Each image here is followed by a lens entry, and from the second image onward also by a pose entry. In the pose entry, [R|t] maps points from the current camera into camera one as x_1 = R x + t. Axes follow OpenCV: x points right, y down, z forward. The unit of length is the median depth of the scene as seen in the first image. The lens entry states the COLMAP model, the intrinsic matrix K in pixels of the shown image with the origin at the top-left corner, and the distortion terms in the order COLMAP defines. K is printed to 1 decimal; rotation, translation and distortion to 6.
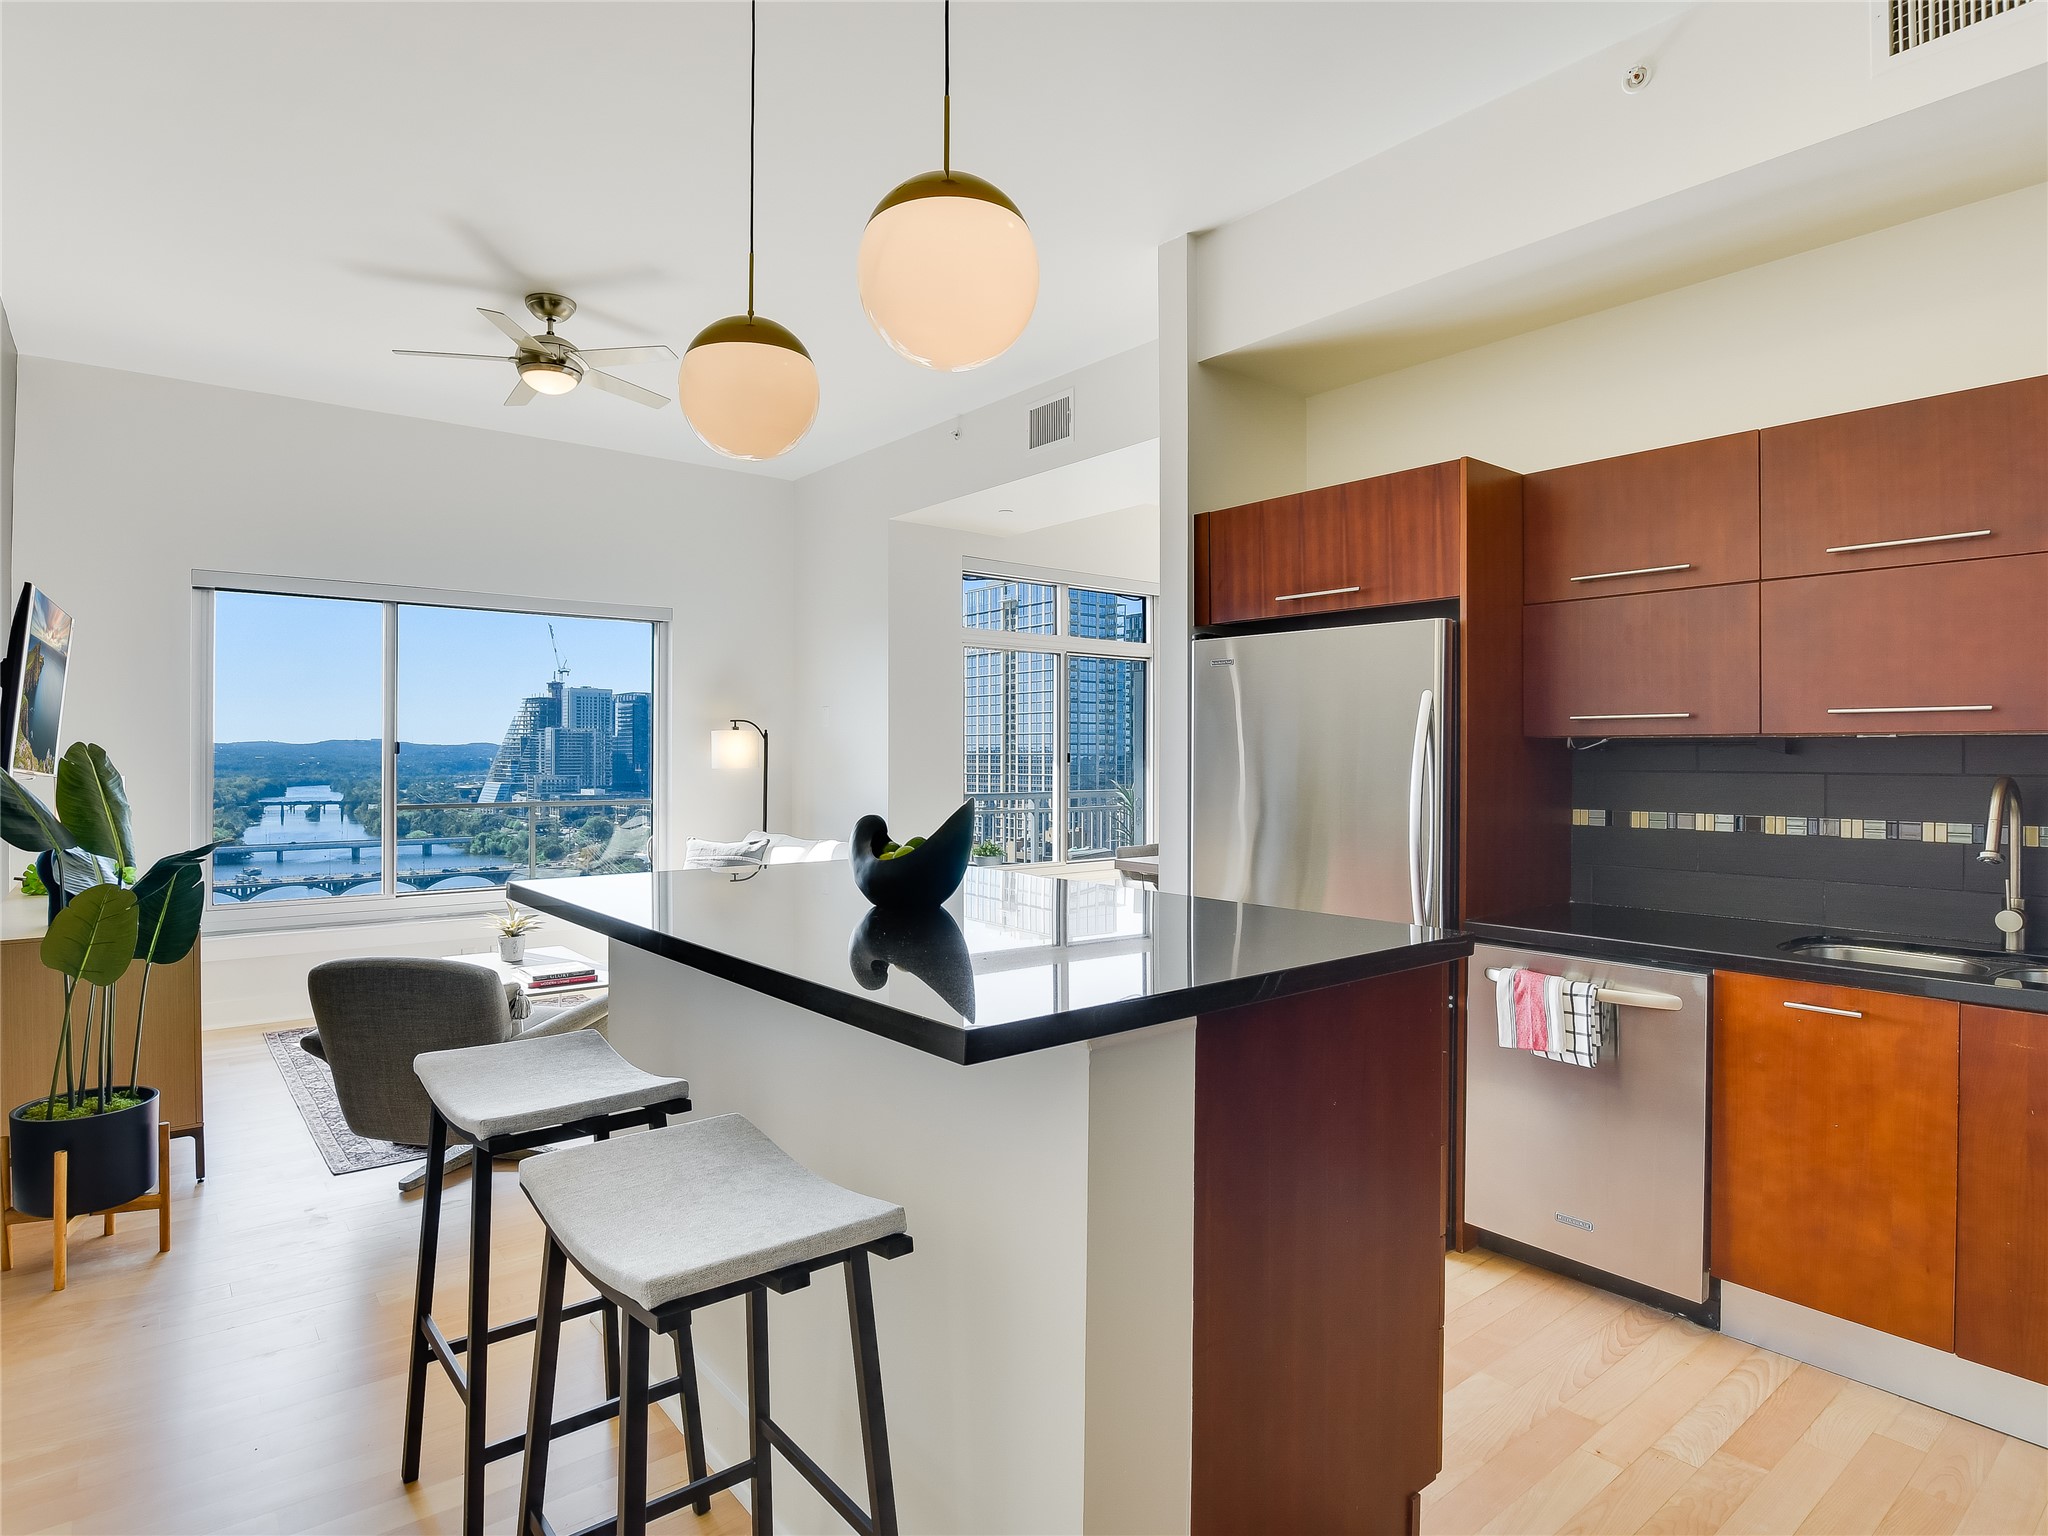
lens RADIAL K [[1131.5, 0, 982.2], [0, 1131.5, 766.0], [0, 0, 1]] dist [-0.001181, 0.000122]
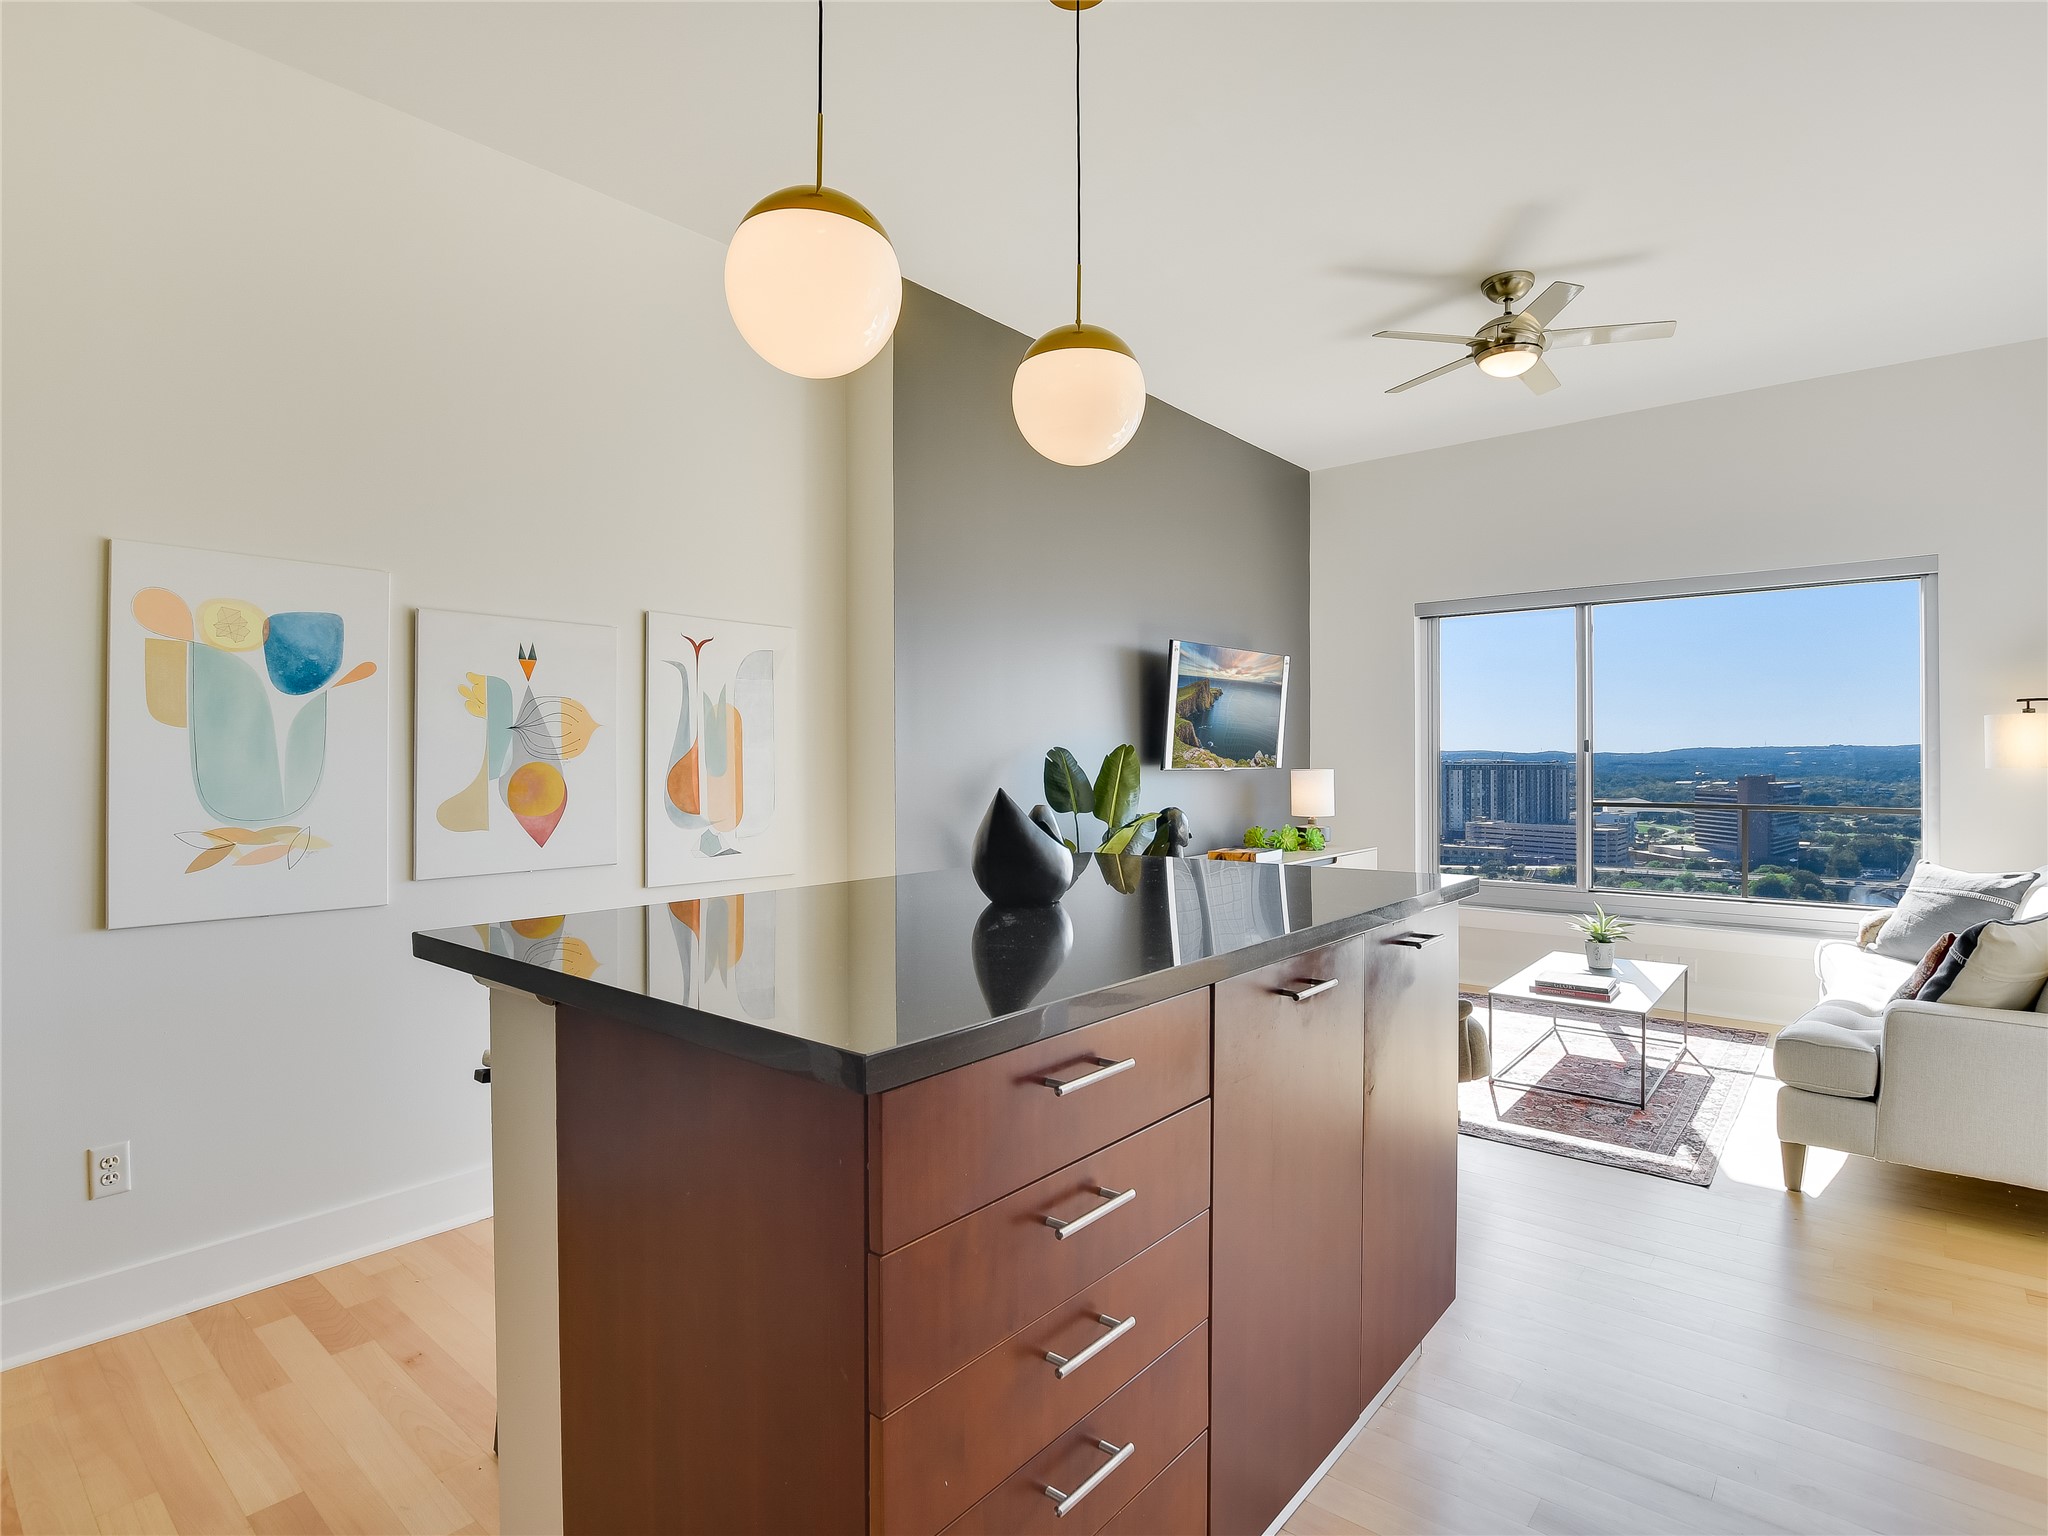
lens RADIAL K [[1058.1, 0, 1028.0], [0, 1058.1, 762.0], [0, 0, 1]] dist [-0.020322, 0.000539]
pose [[0.232718, 0.000694, -0.972544, 0.360512], [-0.006108, 0.999981, -0.000748, 0.003451], [0.972525, 0.006115, 0.232718, 0.359907]]
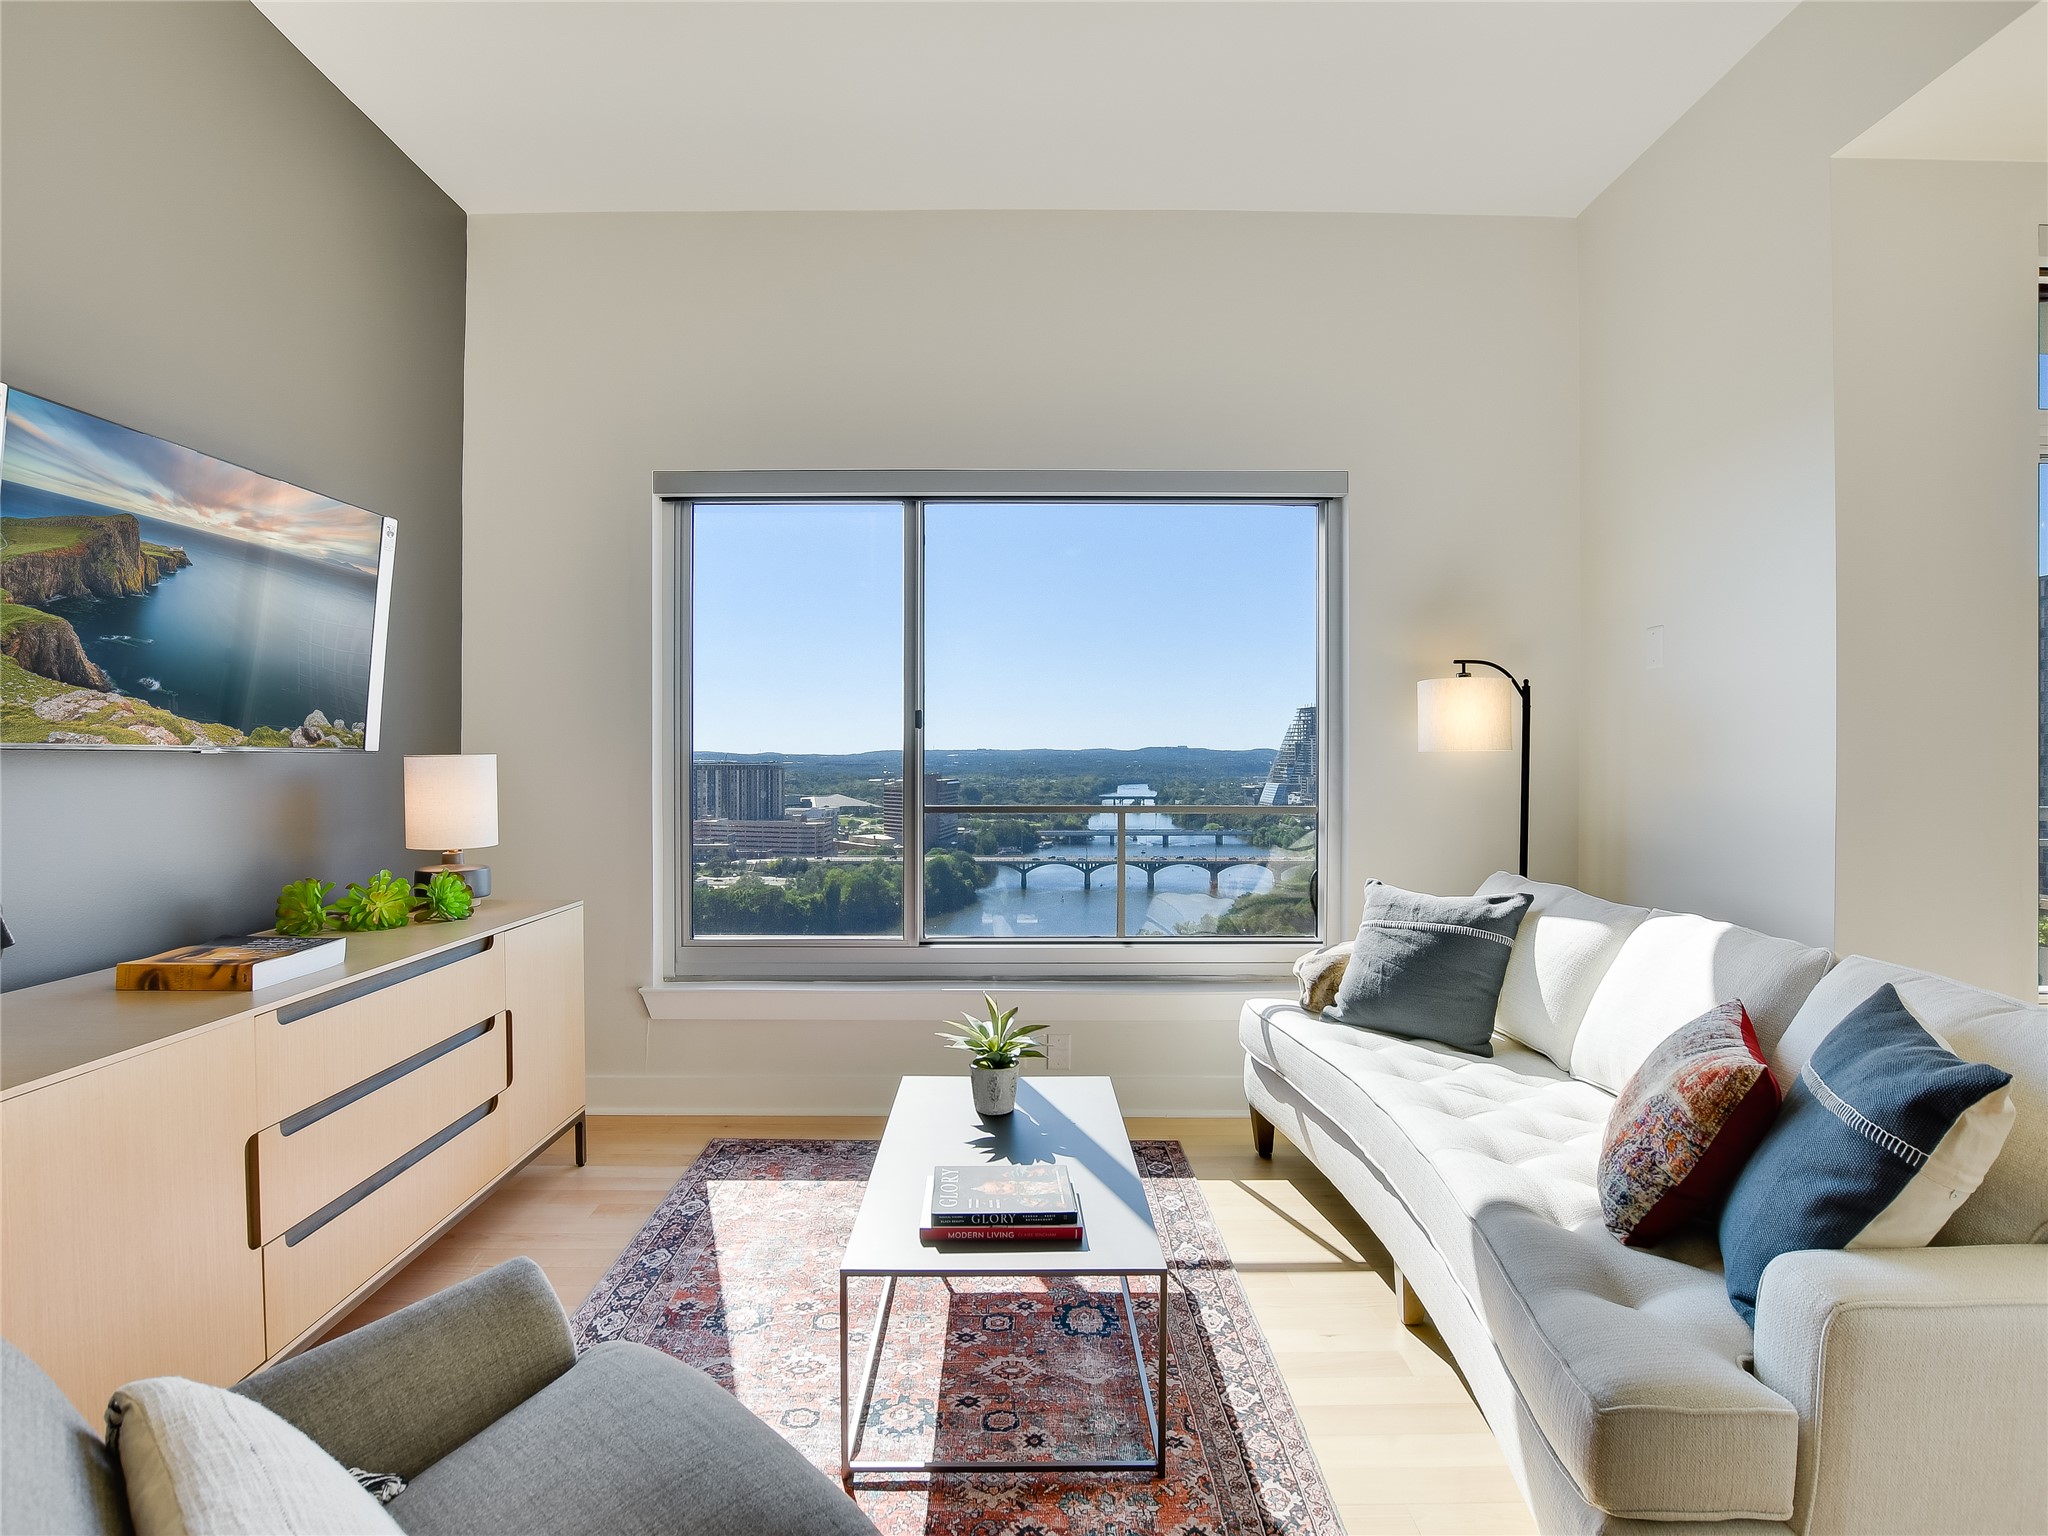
lens RADIAL K [[1058.1, 0, 1028.0], [0, 1058.1, 762.0], [0, 0, 1]] dist [-0.020322, 0.000539]
pose [[0.805325, 0.000990, -0.592833, -0.125685], [-0.005058, 0.999974, -0.005202, 0.015245], [0.592812, 0.007187, 0.805309, 0.675208]]
